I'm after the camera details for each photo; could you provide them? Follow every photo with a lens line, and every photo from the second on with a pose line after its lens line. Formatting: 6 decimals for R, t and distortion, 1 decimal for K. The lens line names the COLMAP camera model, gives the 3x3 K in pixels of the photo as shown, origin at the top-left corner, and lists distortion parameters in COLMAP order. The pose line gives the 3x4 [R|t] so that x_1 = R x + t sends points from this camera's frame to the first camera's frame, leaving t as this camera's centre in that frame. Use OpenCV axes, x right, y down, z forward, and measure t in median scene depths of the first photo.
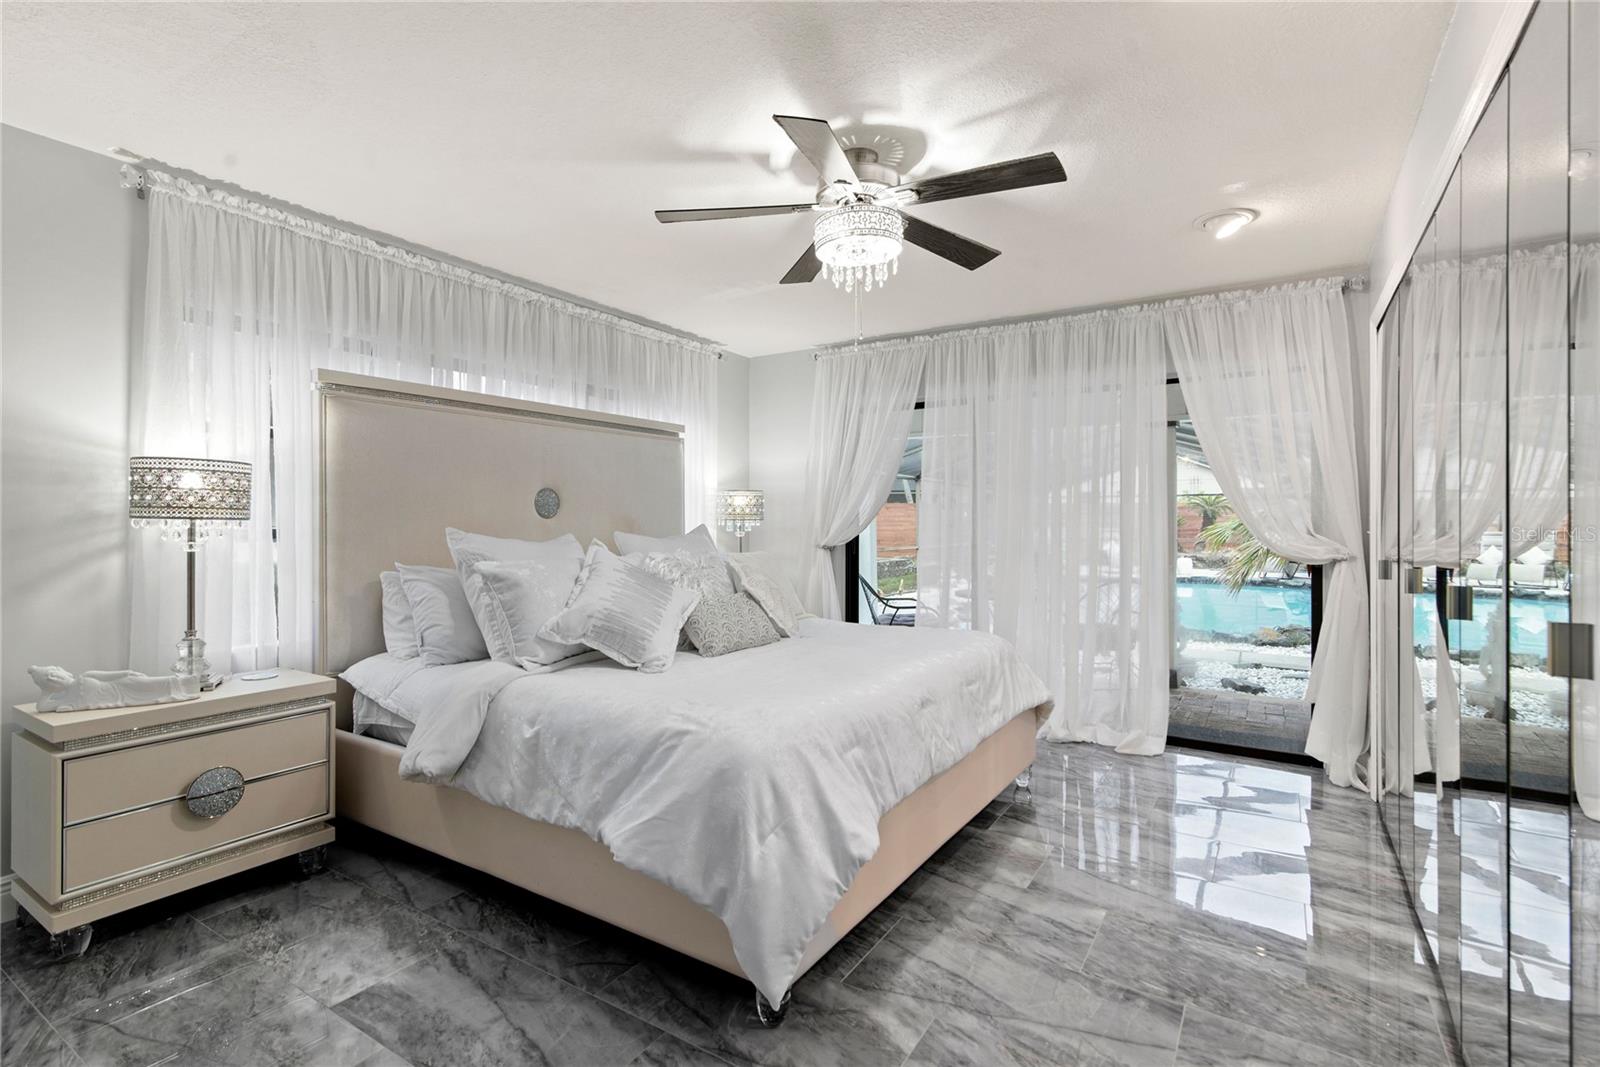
lens RADIAL K [[745.9, 0, 802.5], [0, 745.9, 521.0], [0, 0, 1]] dist [0.003307, 0.000110]
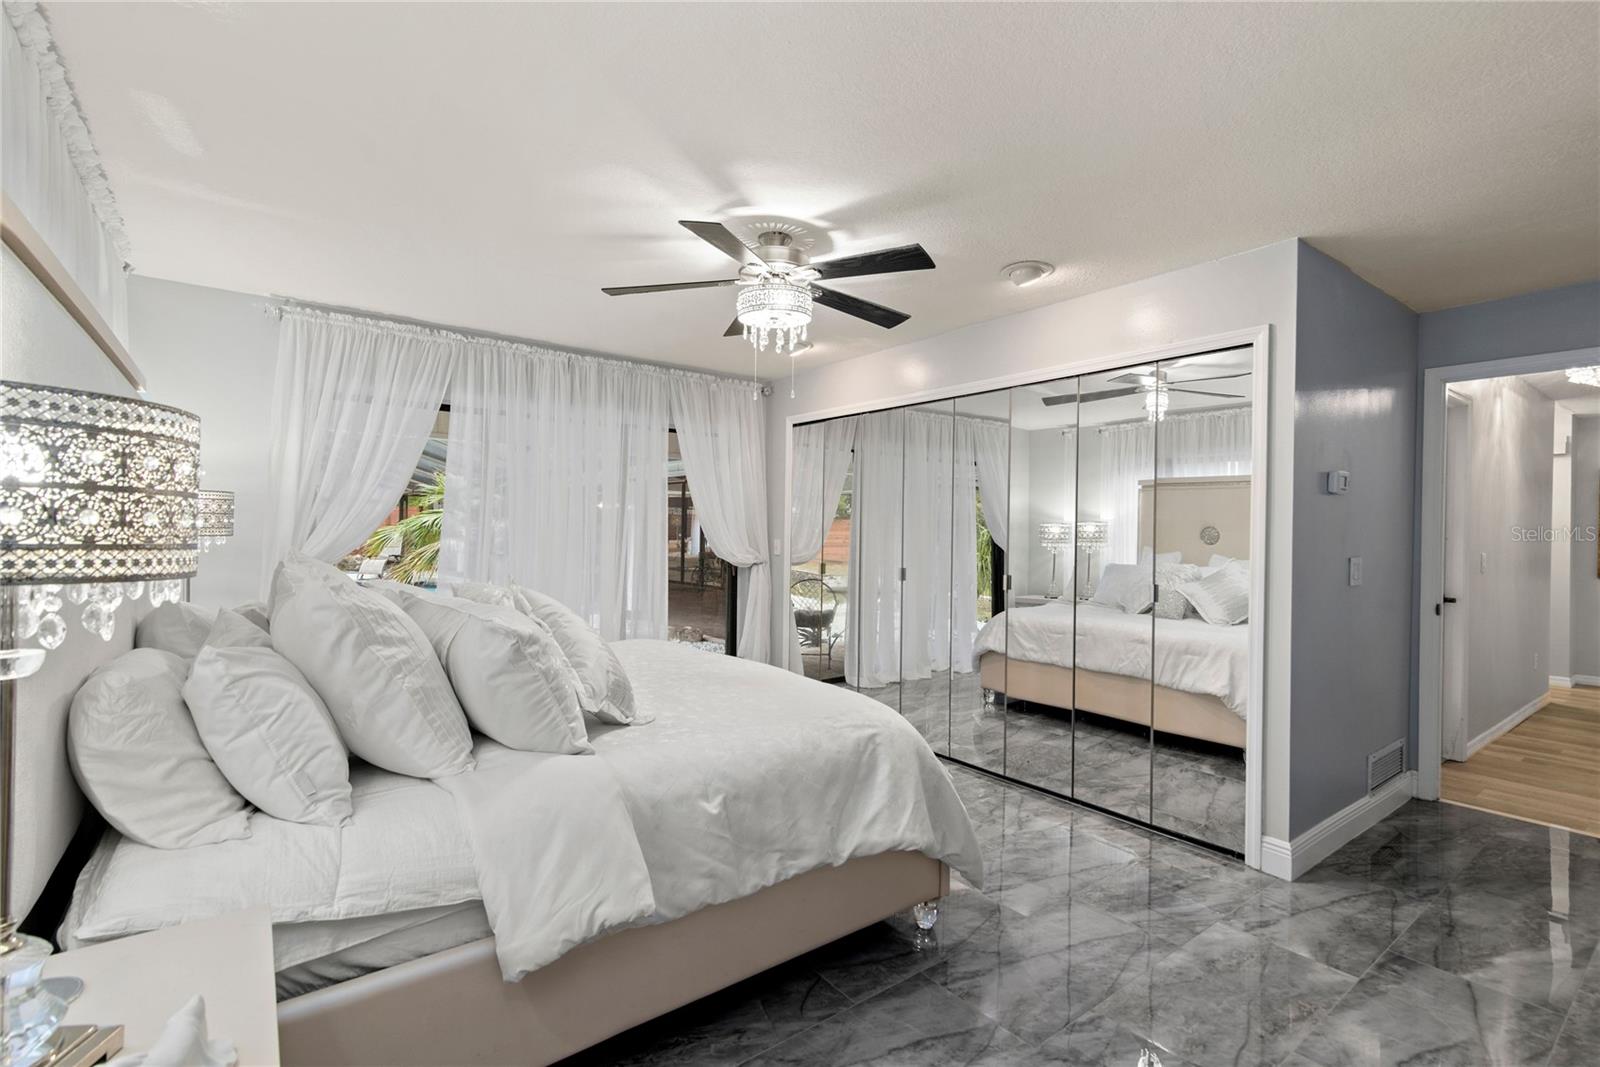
lens RADIAL K [[721.5, 0, 811.5], [0, 721.5, 531.3], [0, 0, 1]] dist [0.008700, 0.000126]
pose [[0.343042, 0.008417, 0.939282, -0.916790], [-0.018294, 0.999830, -0.002279, -0.023144], [-0.939142, -0.016402, 0.343137, 0.517865]]
